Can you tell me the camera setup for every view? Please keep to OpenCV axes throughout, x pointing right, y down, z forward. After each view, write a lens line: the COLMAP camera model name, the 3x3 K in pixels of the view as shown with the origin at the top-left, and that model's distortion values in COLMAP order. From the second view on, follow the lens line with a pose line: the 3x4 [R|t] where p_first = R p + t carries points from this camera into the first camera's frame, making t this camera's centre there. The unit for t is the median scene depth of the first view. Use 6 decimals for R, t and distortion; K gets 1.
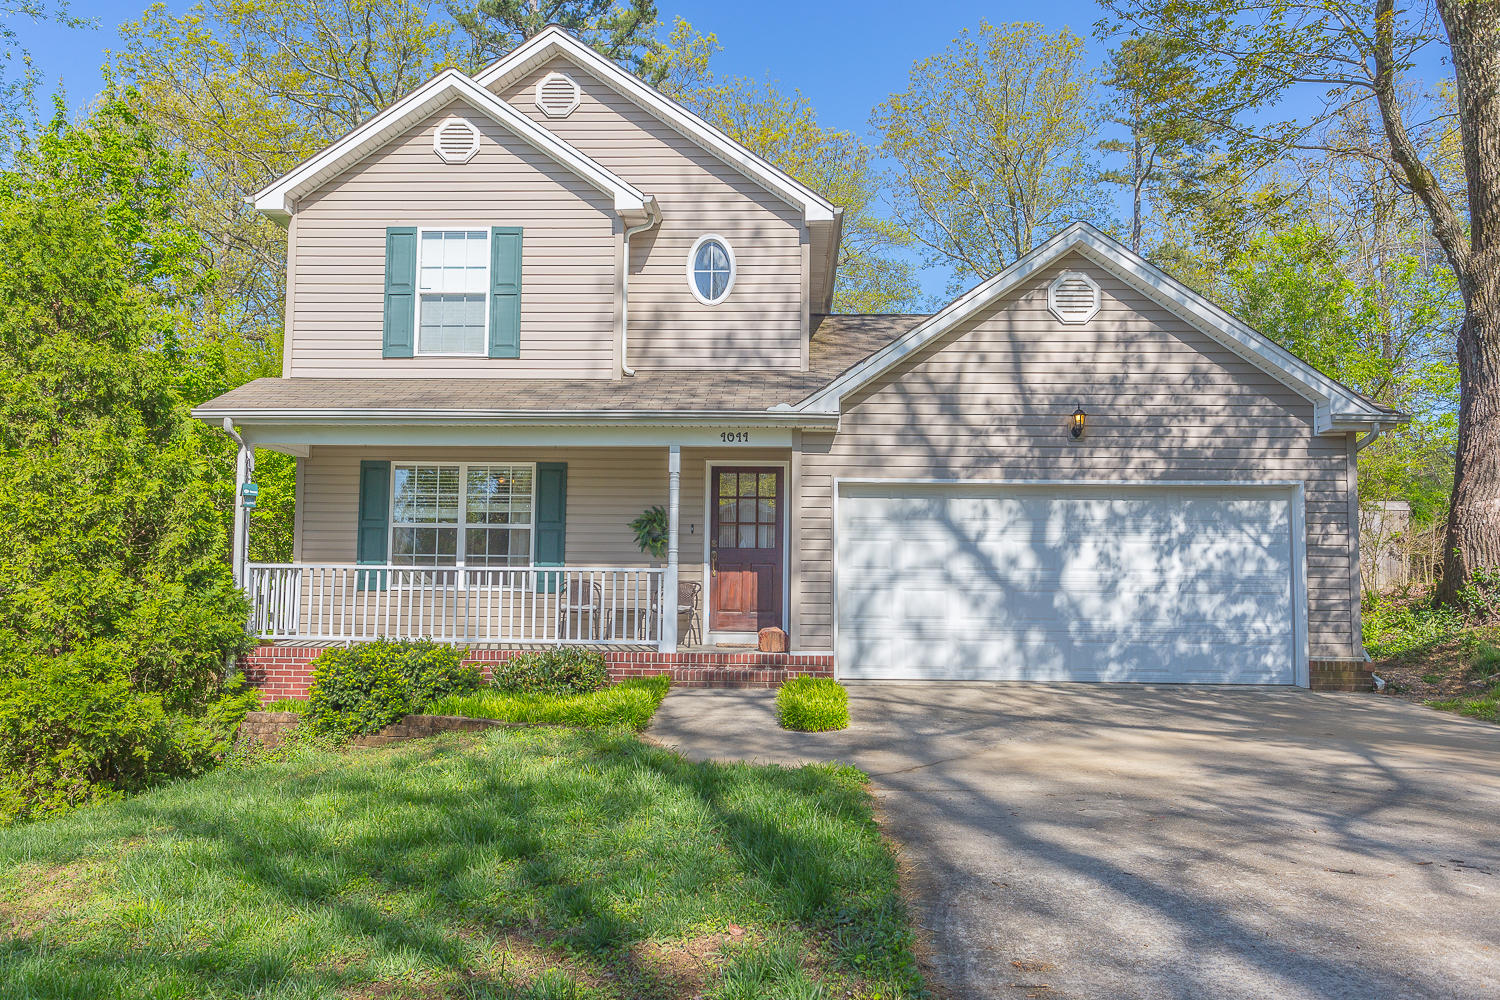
lens RADIAL K [[1125.0, 0, 750.0], [0, 1125.0, 500.0], [0, 0, 1]] dist [0.006804, 0.002228]
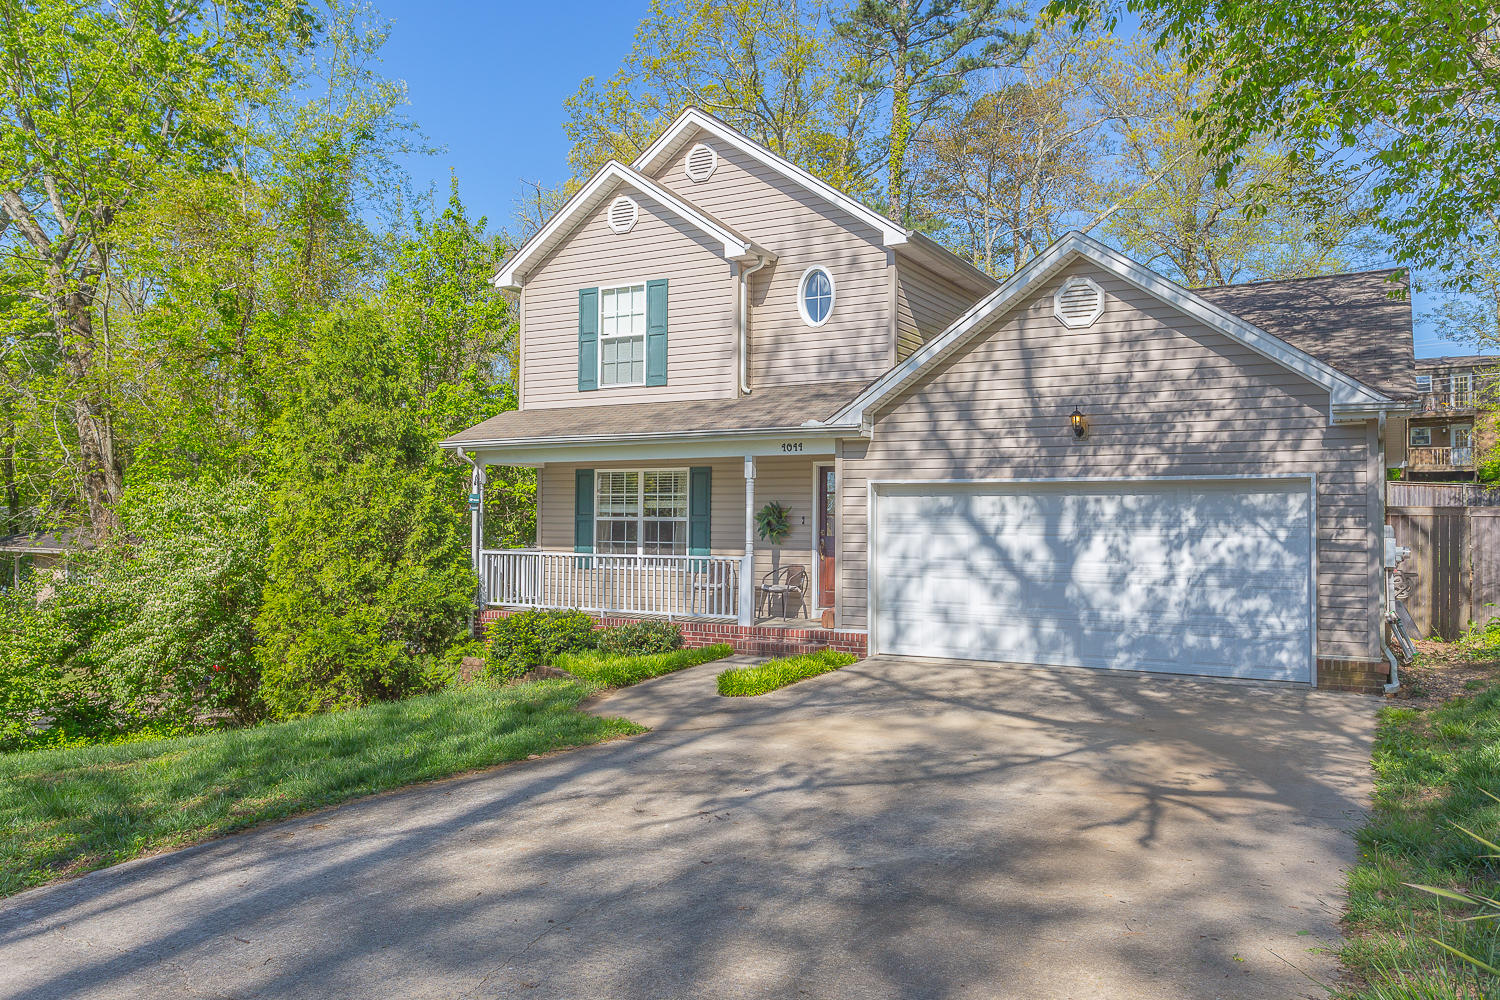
lens RADIAL K [[1125.0, 0, 750.0], [0, 1125.0, 500.0], [0, 0, 1]] dist [0.006804, 0.002228]
pose [[0.887092, -0.014168, -0.461375, 0.496617], [0.034369, 0.998782, 0.035409, -0.044286], [0.460311, -0.047268, 0.886498, -0.075738]]
